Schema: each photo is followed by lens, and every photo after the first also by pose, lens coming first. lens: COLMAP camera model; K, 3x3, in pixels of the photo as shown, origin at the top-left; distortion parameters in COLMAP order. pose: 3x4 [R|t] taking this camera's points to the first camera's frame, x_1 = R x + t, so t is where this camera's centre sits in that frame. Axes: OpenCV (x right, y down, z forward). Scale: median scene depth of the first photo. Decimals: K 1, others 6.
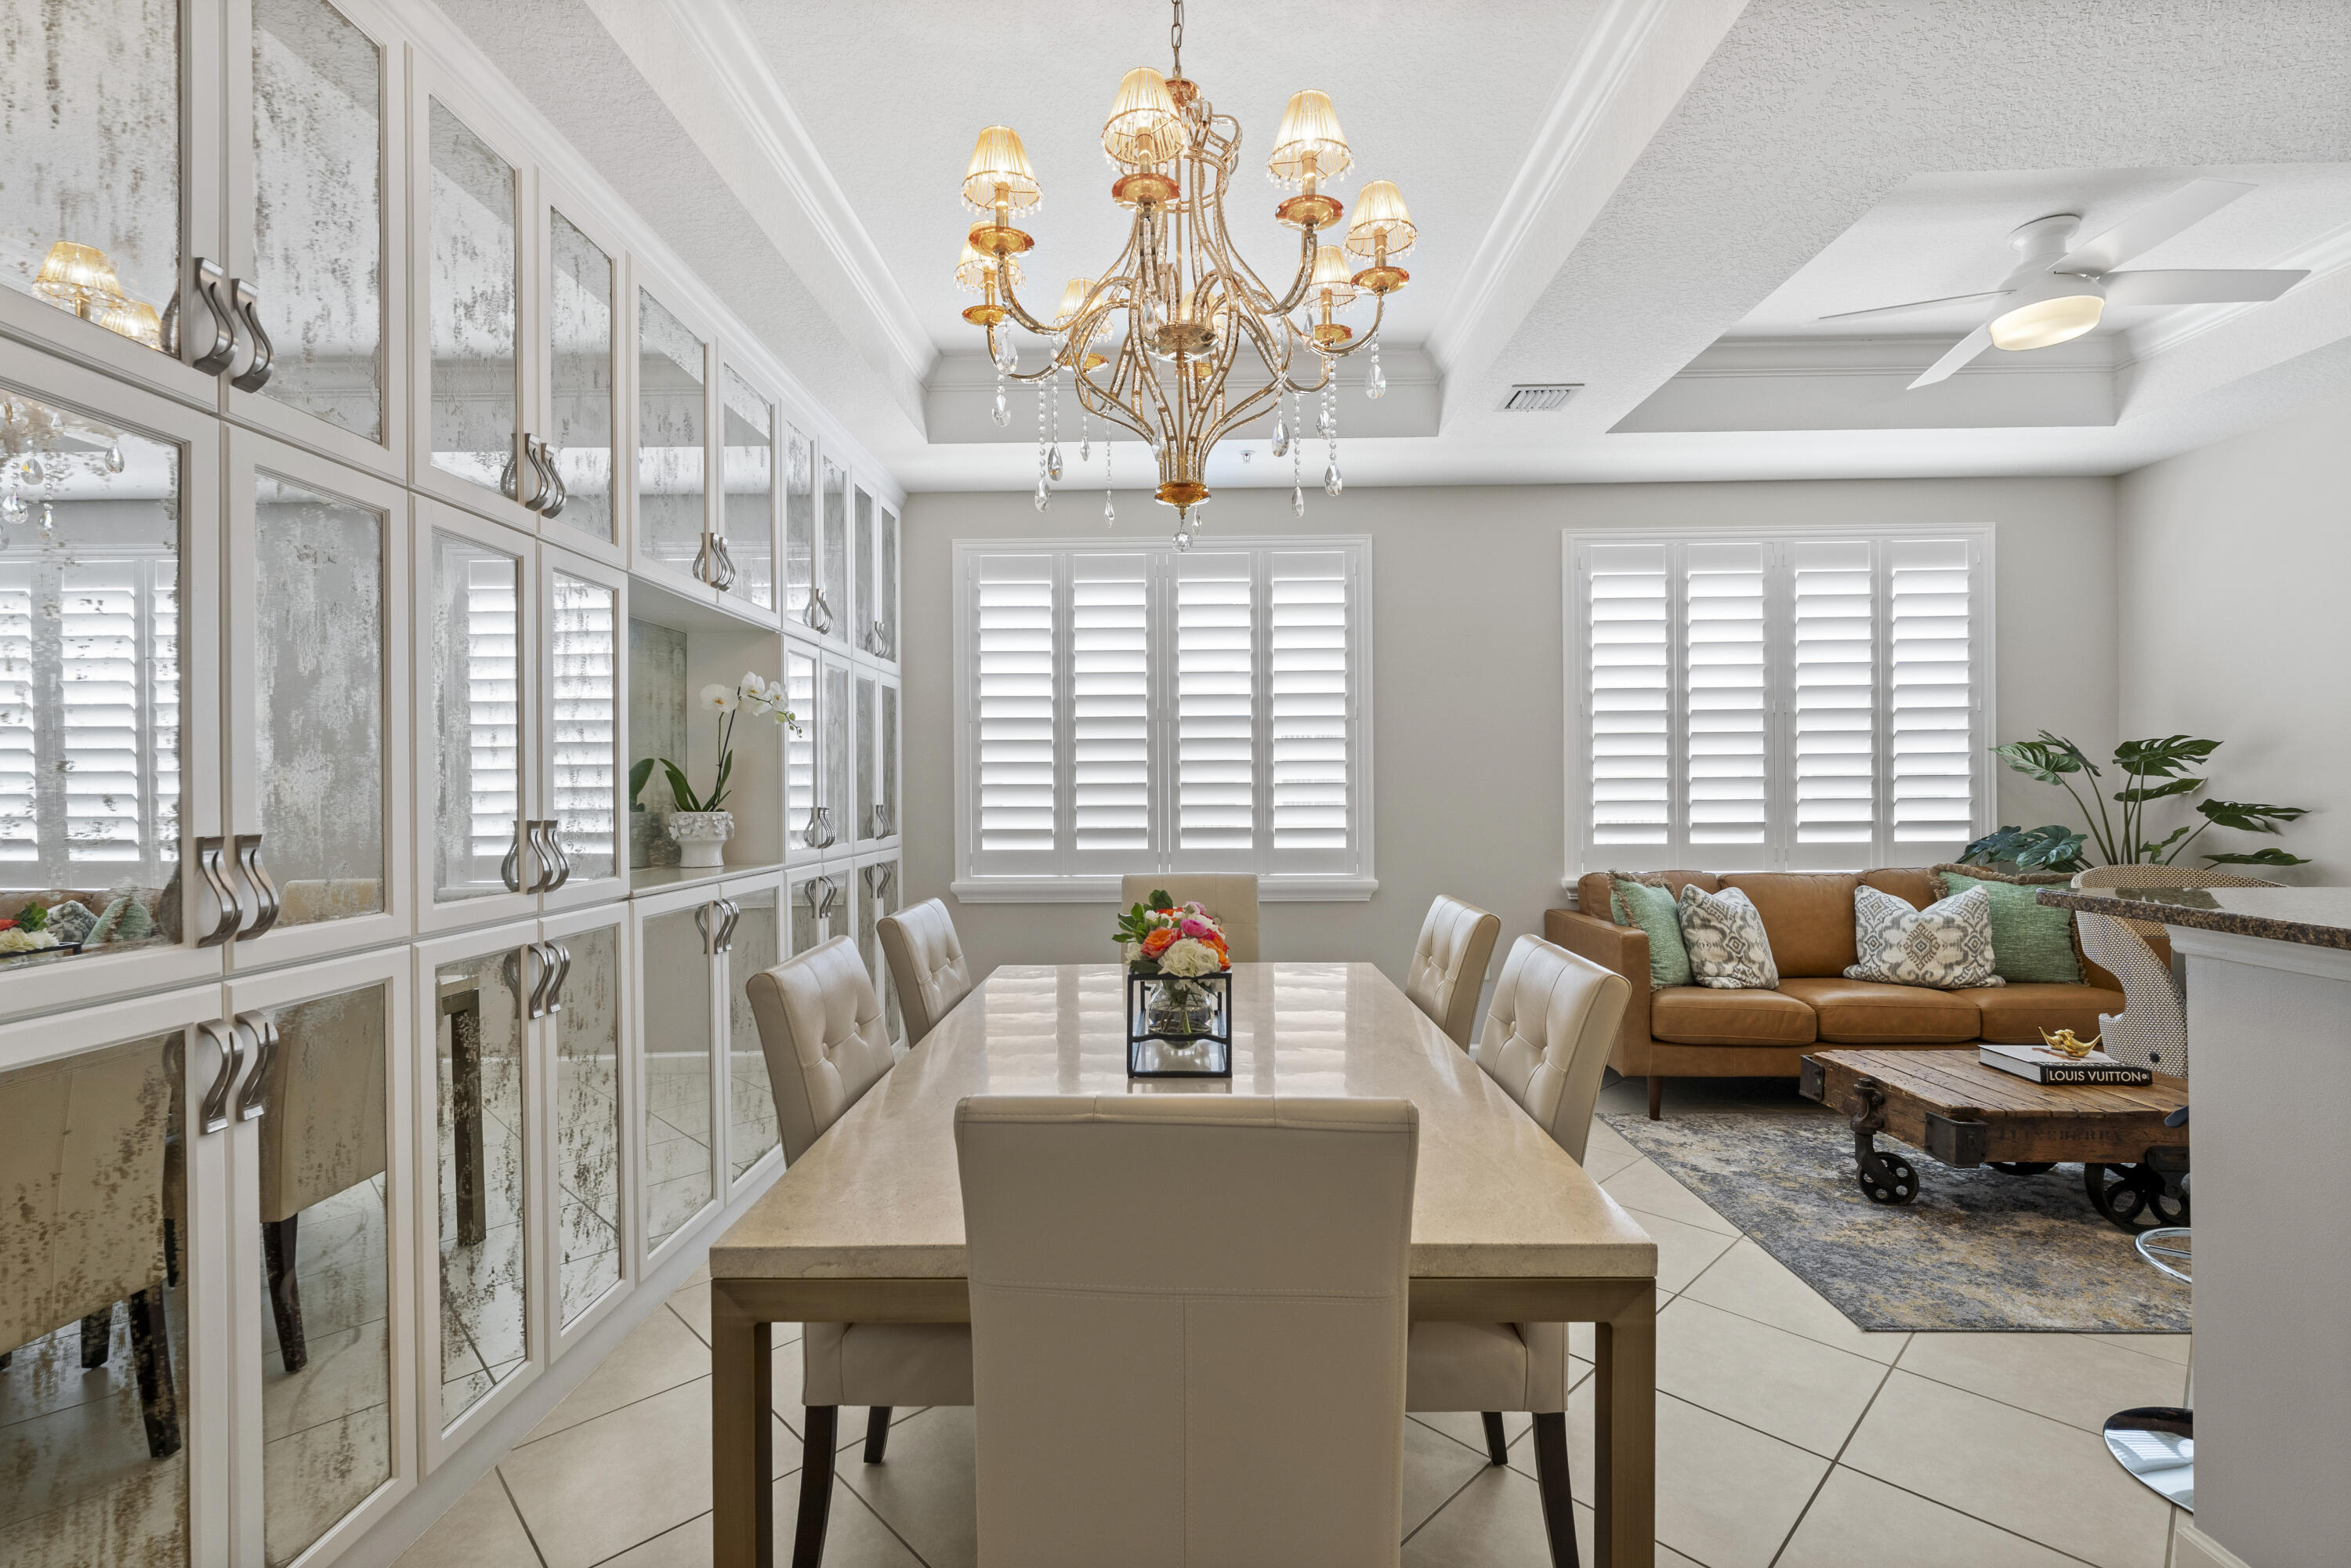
lens RADIAL K [[1040.3, 0, 1167.7], [0, 1040.3, 780.1], [0, 0, 1]] dist [-0.000498, 0.000061]
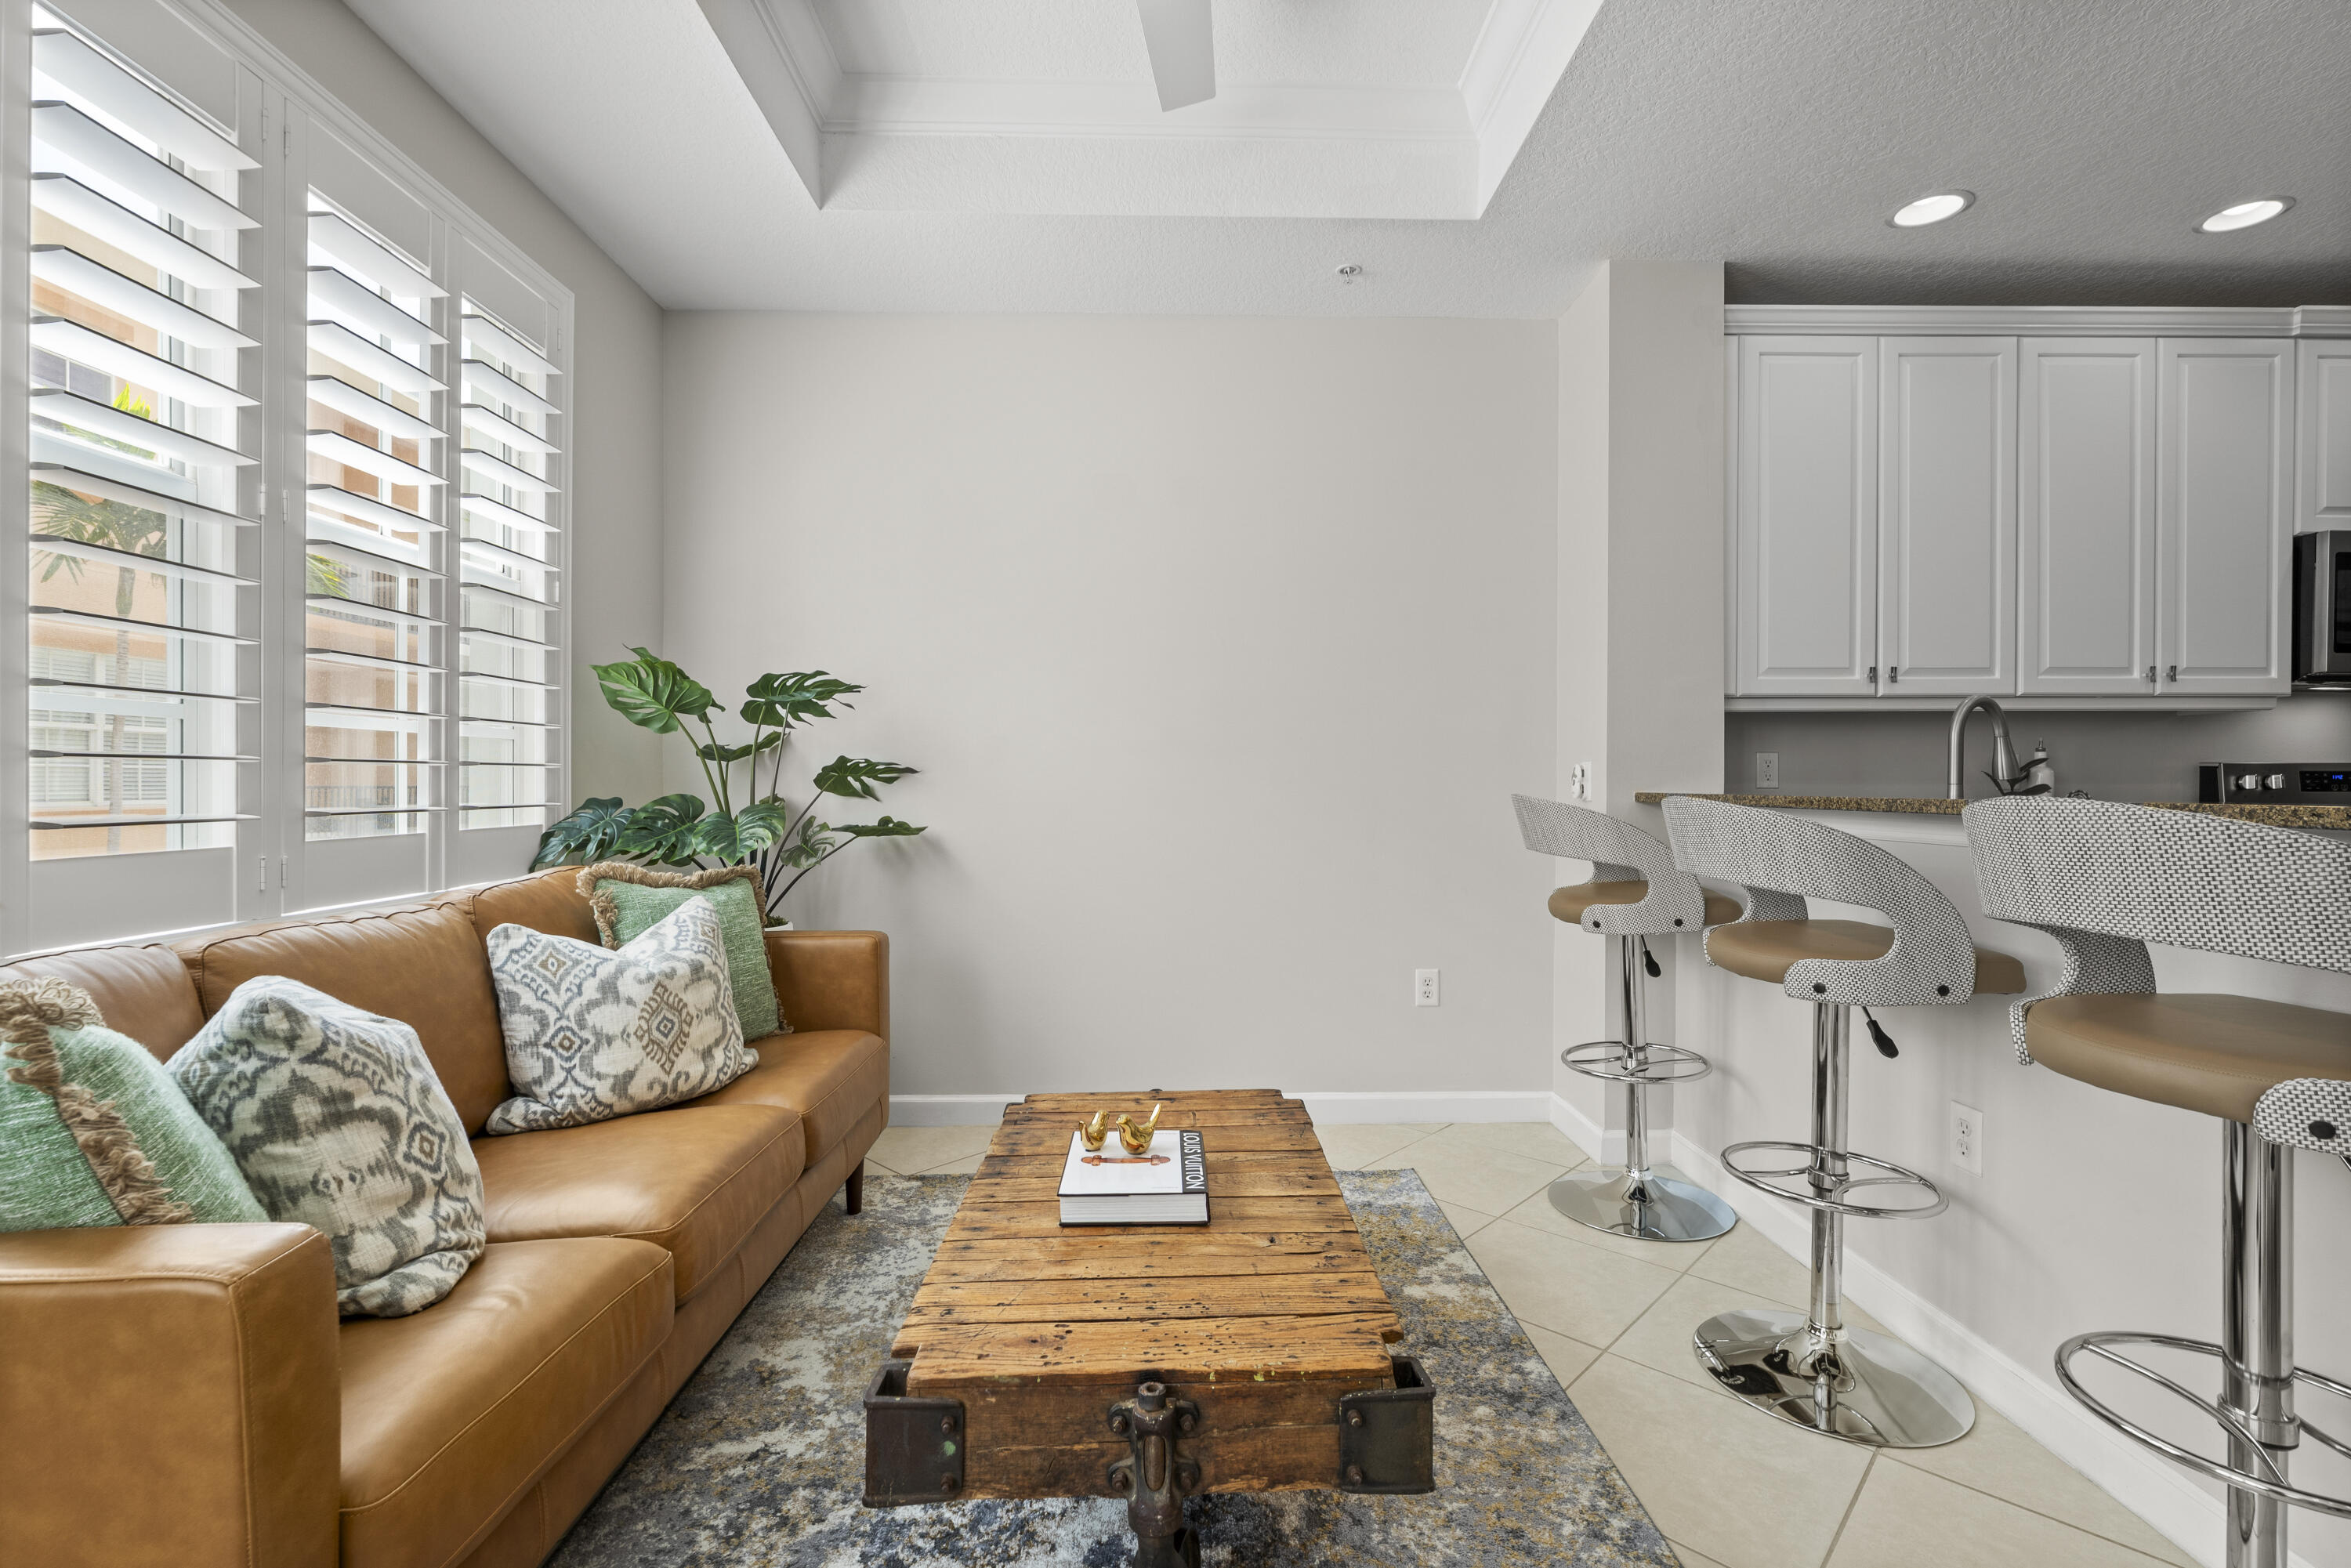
lens RADIAL K [[1053.5, 0, 1179.2], [0, 1053.5, 788.8], [0, 0, 1]] dist [0.000384, -0.000476]
pose [[-0.039201, 0.003064, 0.999227, 0.197571], [-0.006968, 0.999970, -0.003340, 0.043017], [-0.999207, -0.007094, -0.039179, 0.761881]]
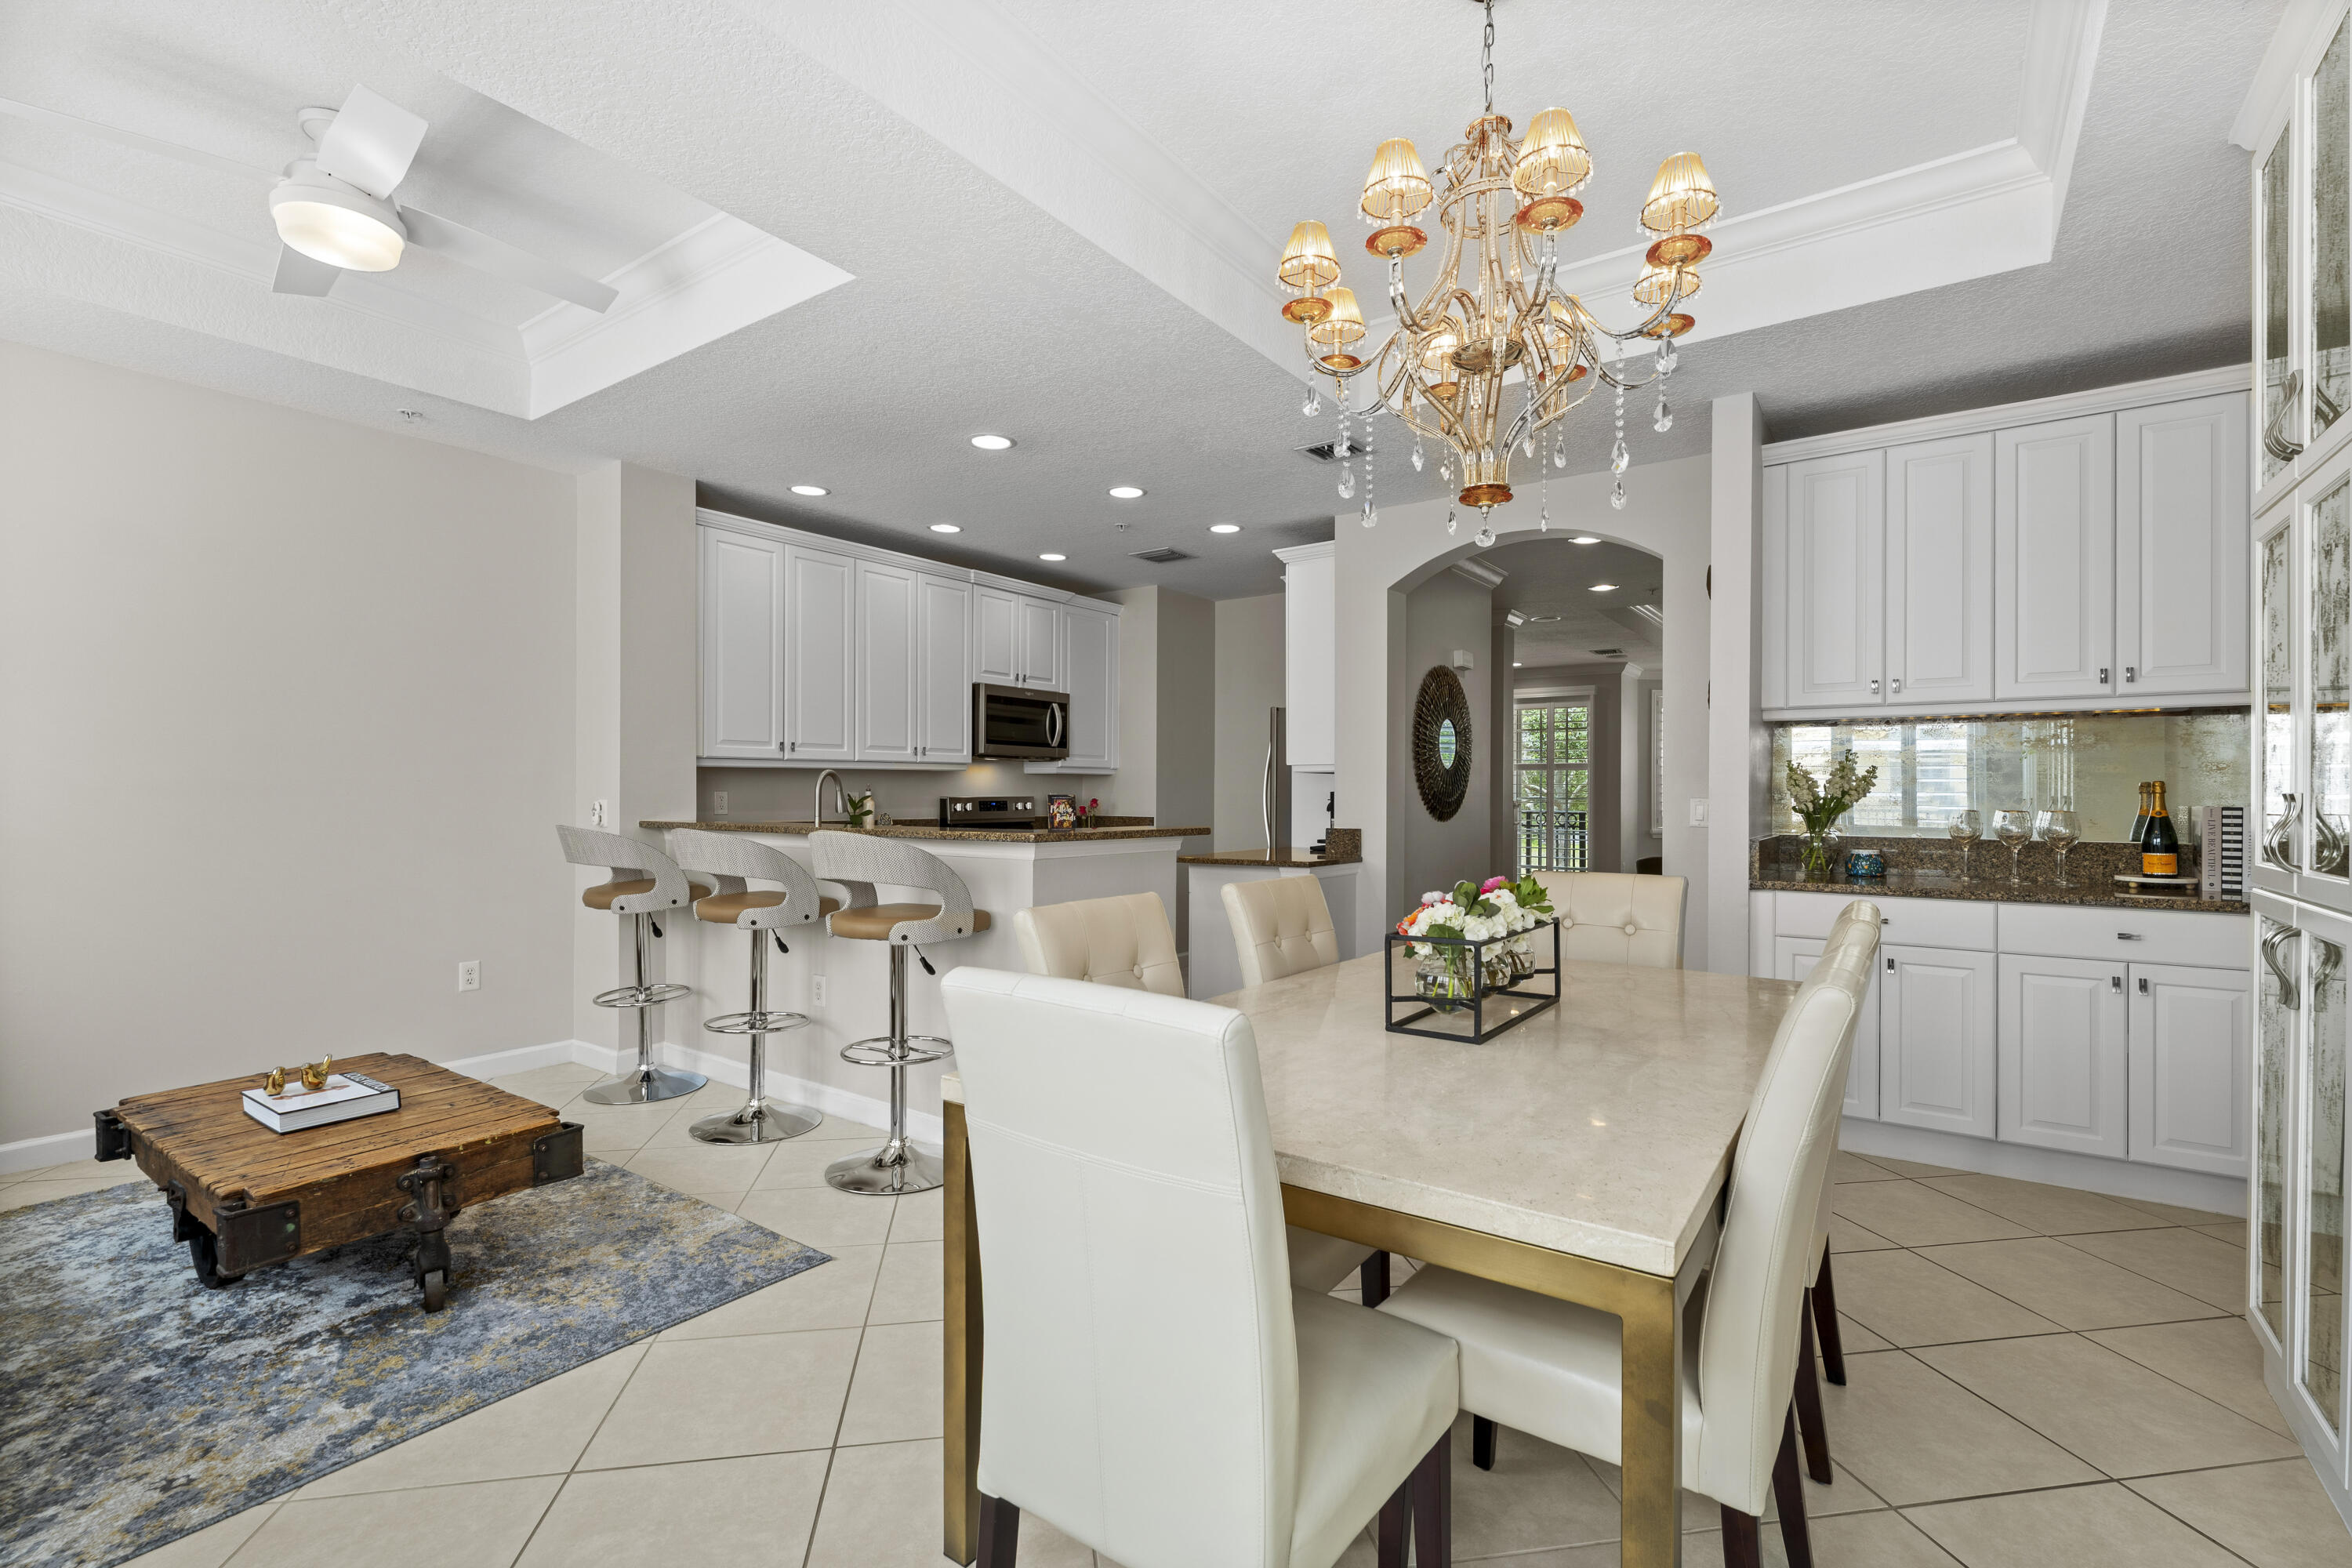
lens RADIAL K [[1054.0, 0, 1175.4], [0, 1054.0, 787.7], [0, 0, 1]] dist [0.000384, -0.000476]
pose [[-0.824639, 0.009567, 0.565578, -0.161697], [0.002581, 0.999910, -0.013150, 0.022543], [-0.565653, -0.009385, -0.824590, 1.004221]]
